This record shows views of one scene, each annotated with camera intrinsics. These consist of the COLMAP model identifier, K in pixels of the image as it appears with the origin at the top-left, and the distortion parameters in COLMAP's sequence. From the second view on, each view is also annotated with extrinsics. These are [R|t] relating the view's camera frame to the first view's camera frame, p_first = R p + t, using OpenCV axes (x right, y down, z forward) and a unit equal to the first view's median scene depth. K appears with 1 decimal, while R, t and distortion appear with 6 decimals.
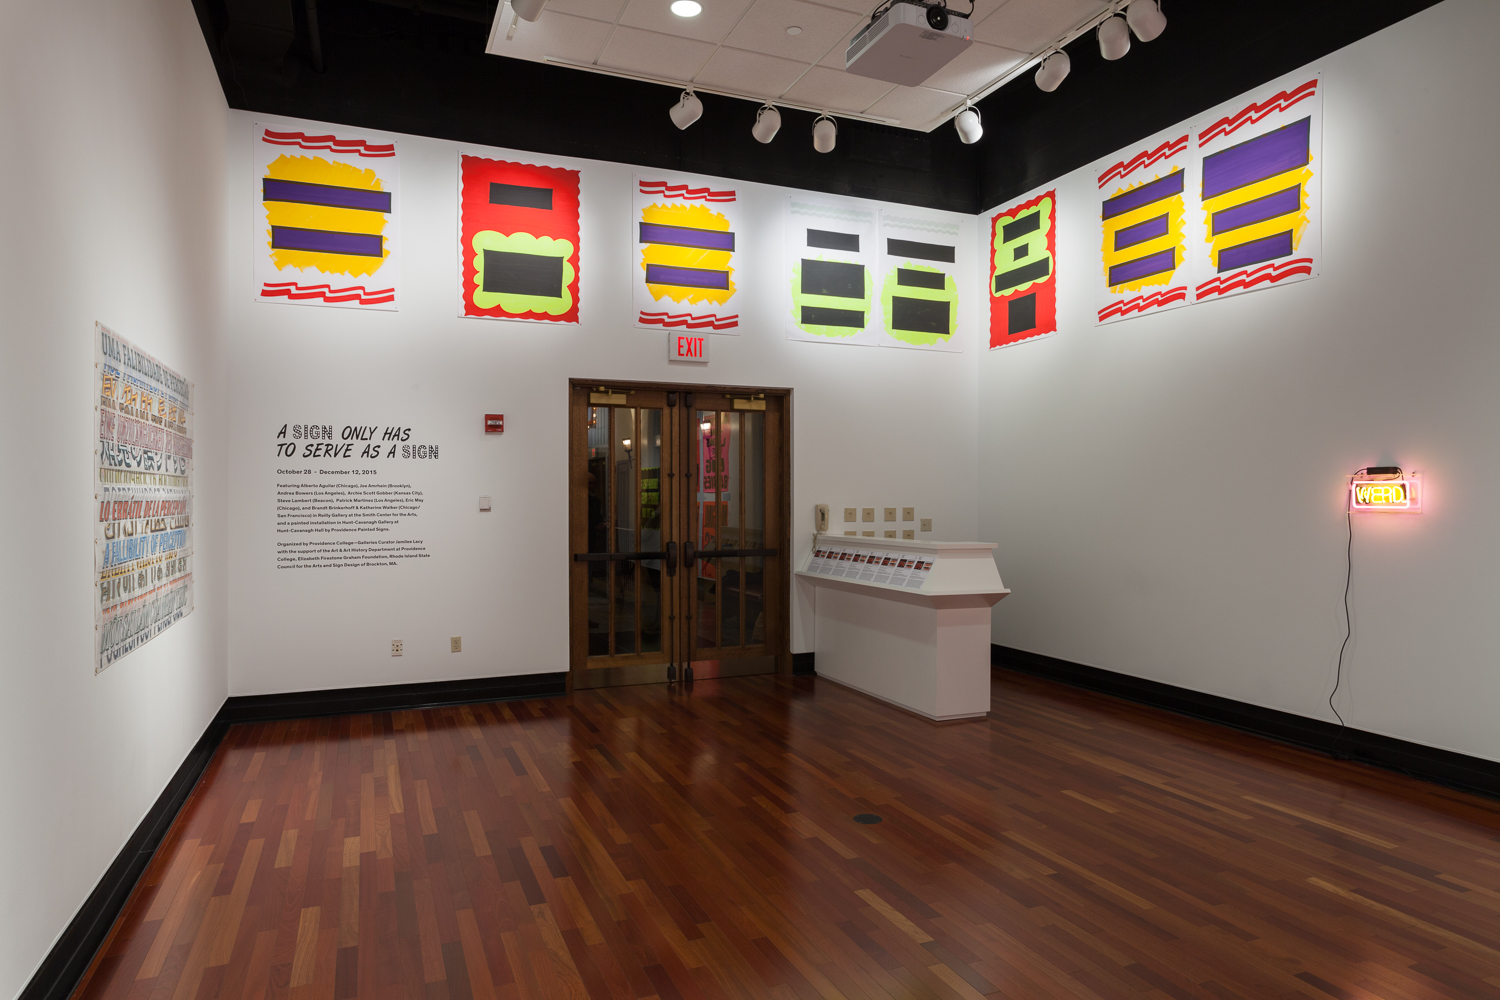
lens RADIAL K [[932.4, 0, 749.7], [0, 932.4, 491.9], [0, 0, 1]] dist [-0.028333, -0.001838]
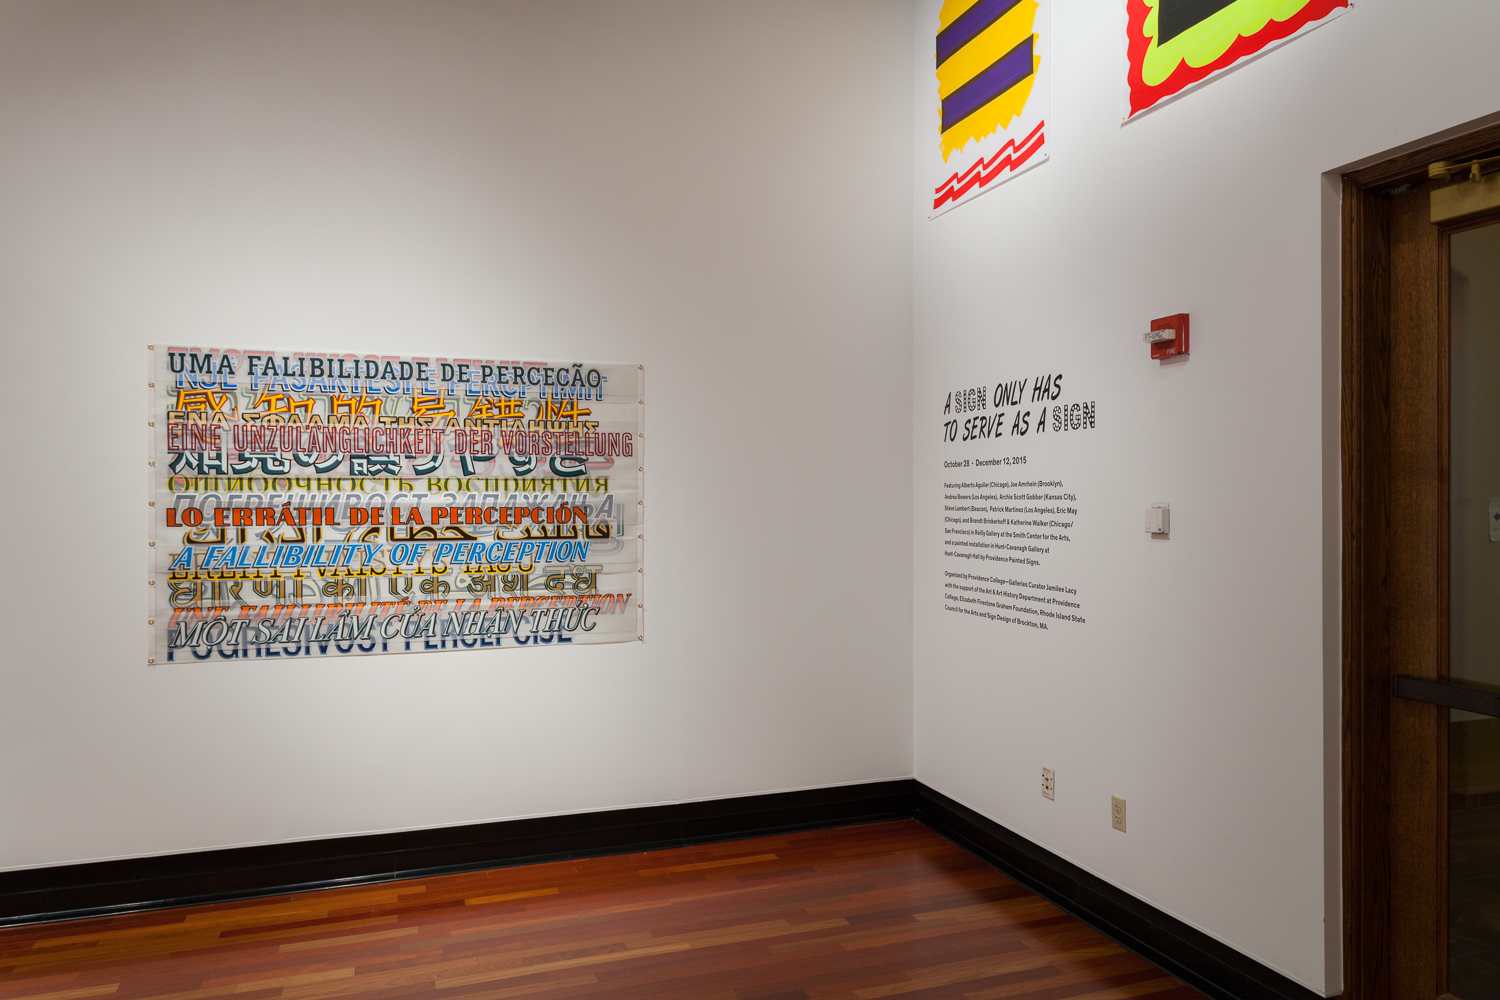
lens RADIAL K [[1024.9, 0, 753.2], [0, 1024.9, 493.4], [0, 0, 1]] dist [-0.002328, 0.003777]
pose [[-0.065955, -0.001301, -0.997822, 0.231715], [0.005134, 0.999985, -0.001643, -0.000636], [0.997809, -0.005231, -0.065947, 0.885656]]
